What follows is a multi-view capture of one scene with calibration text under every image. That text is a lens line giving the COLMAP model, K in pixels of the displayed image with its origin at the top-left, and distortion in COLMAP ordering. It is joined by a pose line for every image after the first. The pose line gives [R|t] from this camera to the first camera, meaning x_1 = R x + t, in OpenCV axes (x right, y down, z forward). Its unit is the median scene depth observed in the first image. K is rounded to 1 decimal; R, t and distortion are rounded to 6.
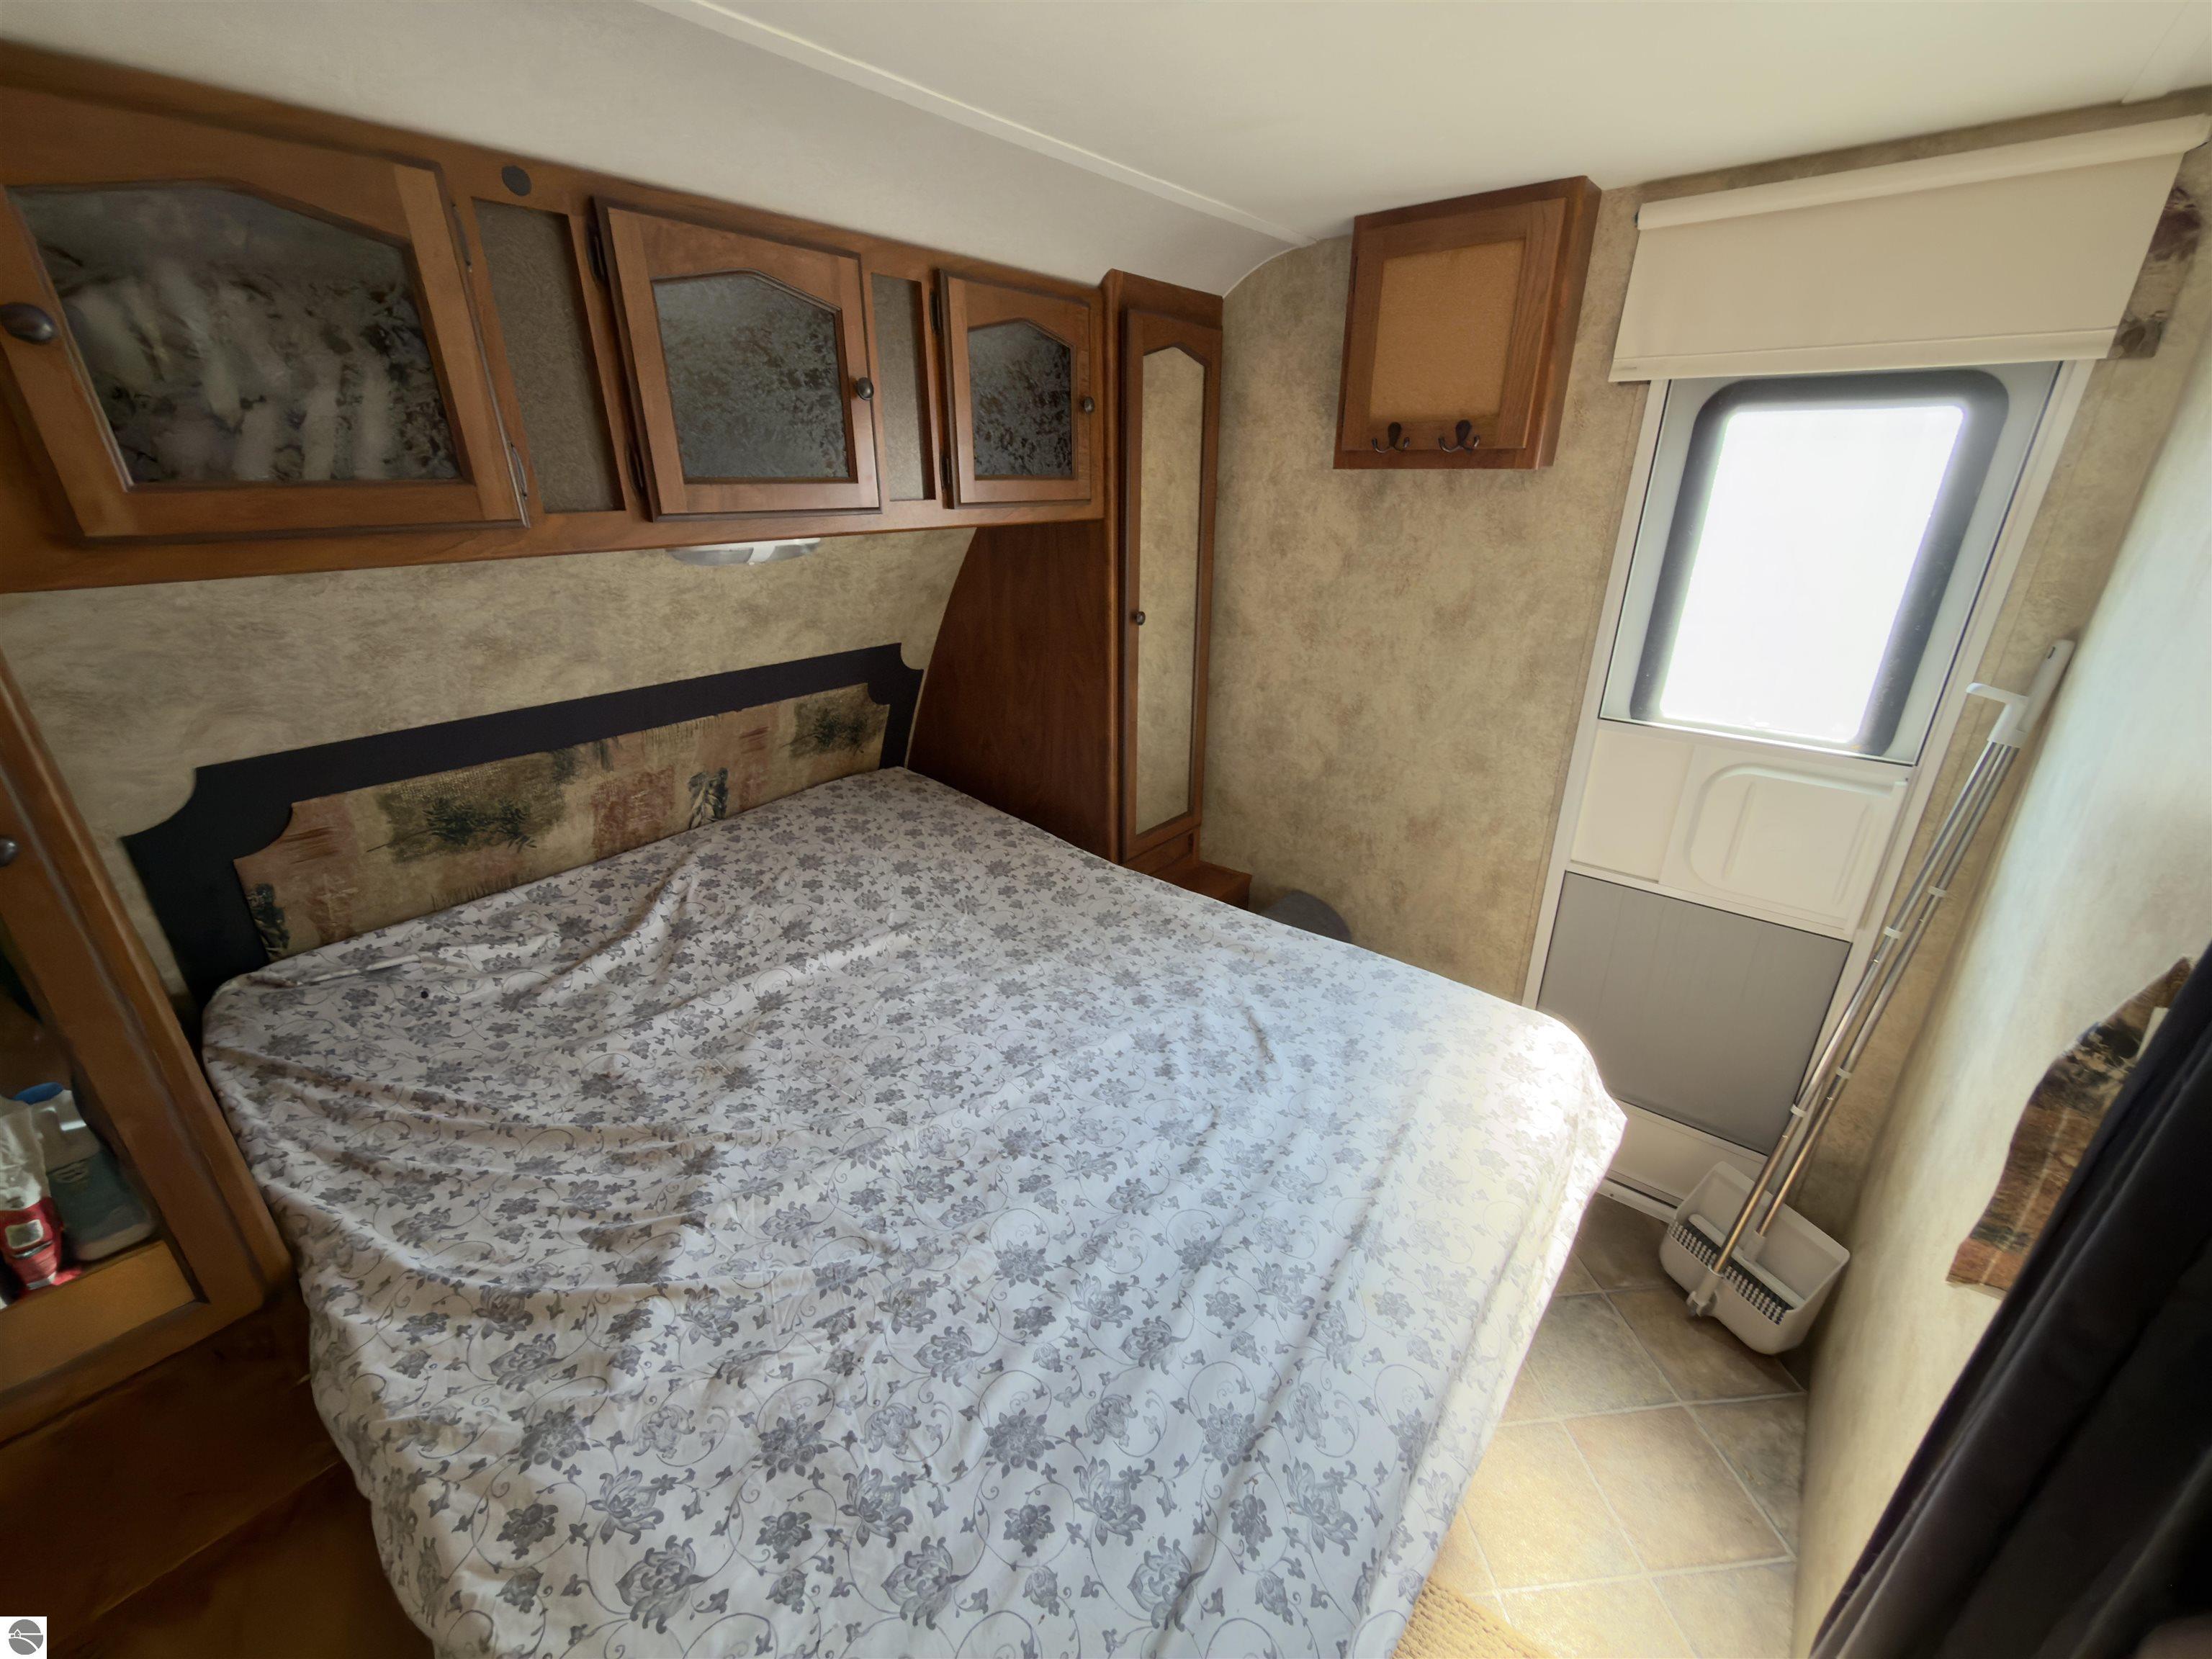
lens RADIAL K [[880.6, 0, 1107.2], [0, 880.6, 824.5], [0, 0, 1]] dist [0.001146, -0.000534]
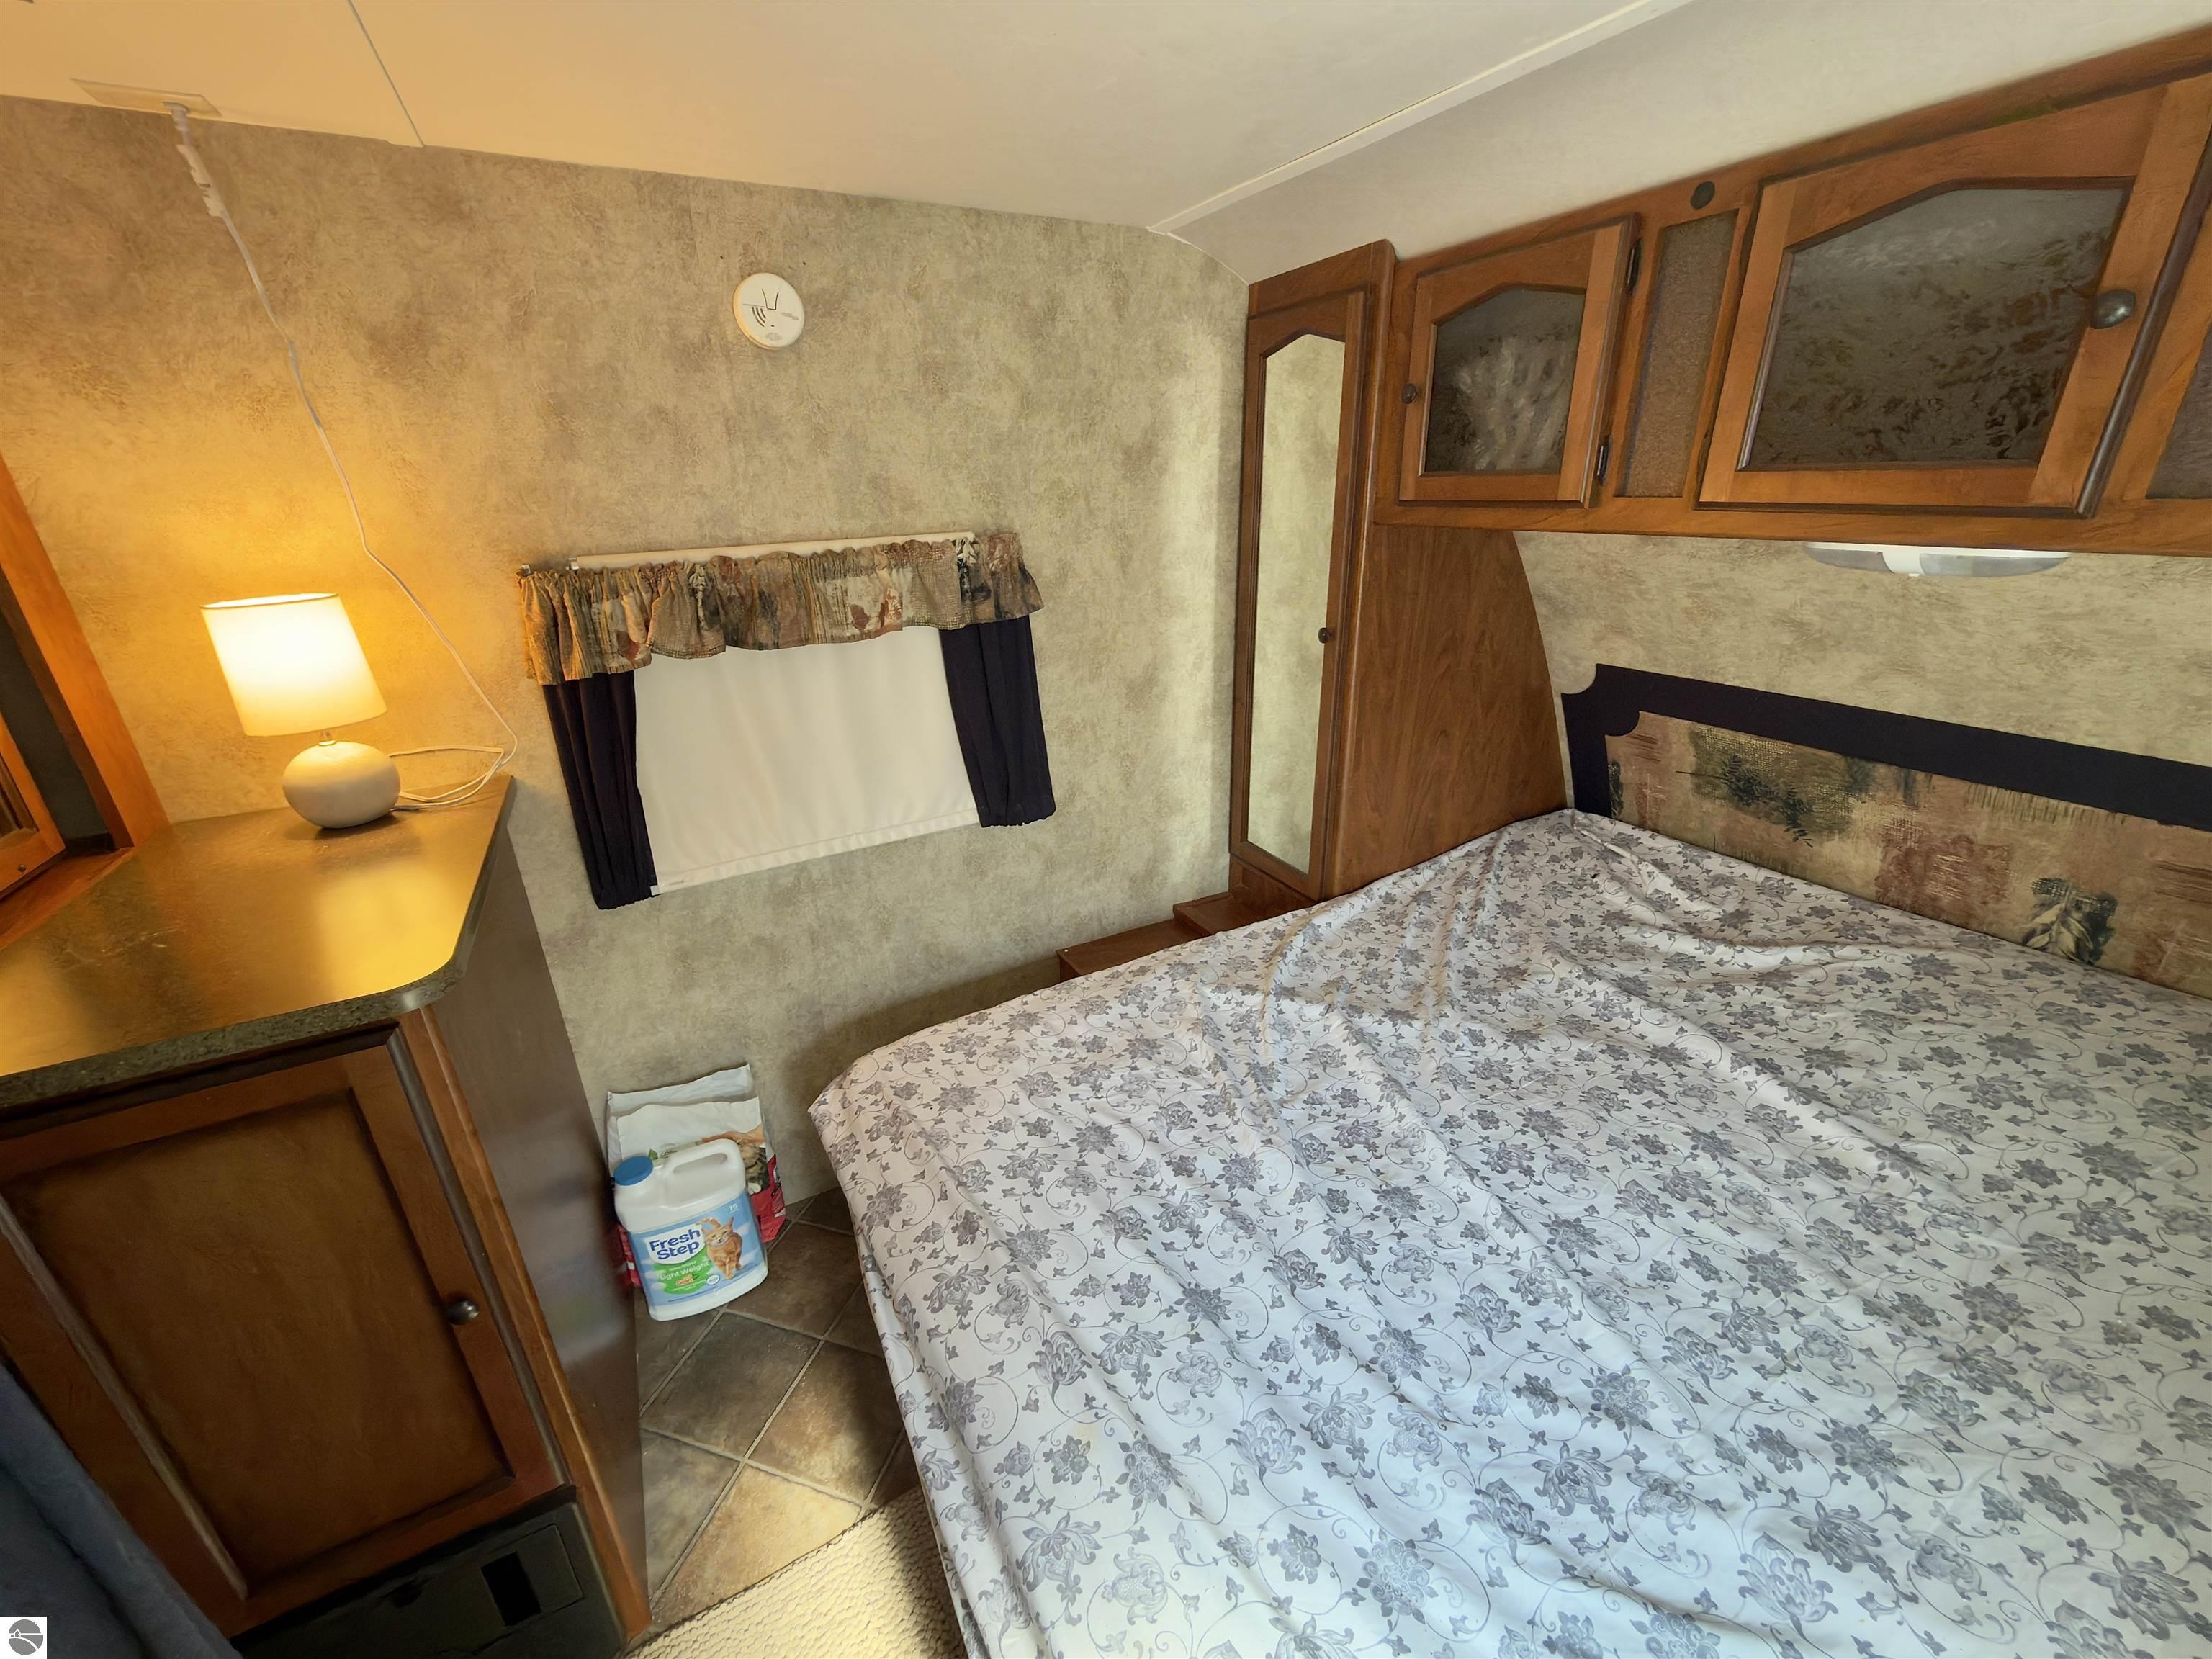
lens RADIAL K [[880.6, 0, 1107.2], [0, 880.6, 824.5], [0, 0, 1]] dist [0.001146, -0.000534]
pose [[-0.381057, 0.348385, -0.856402, 0.529103], [-0.322942, 0.817789, 0.476370, -0.235339], [0.866316, 0.458093, -0.199116, 0.591884]]
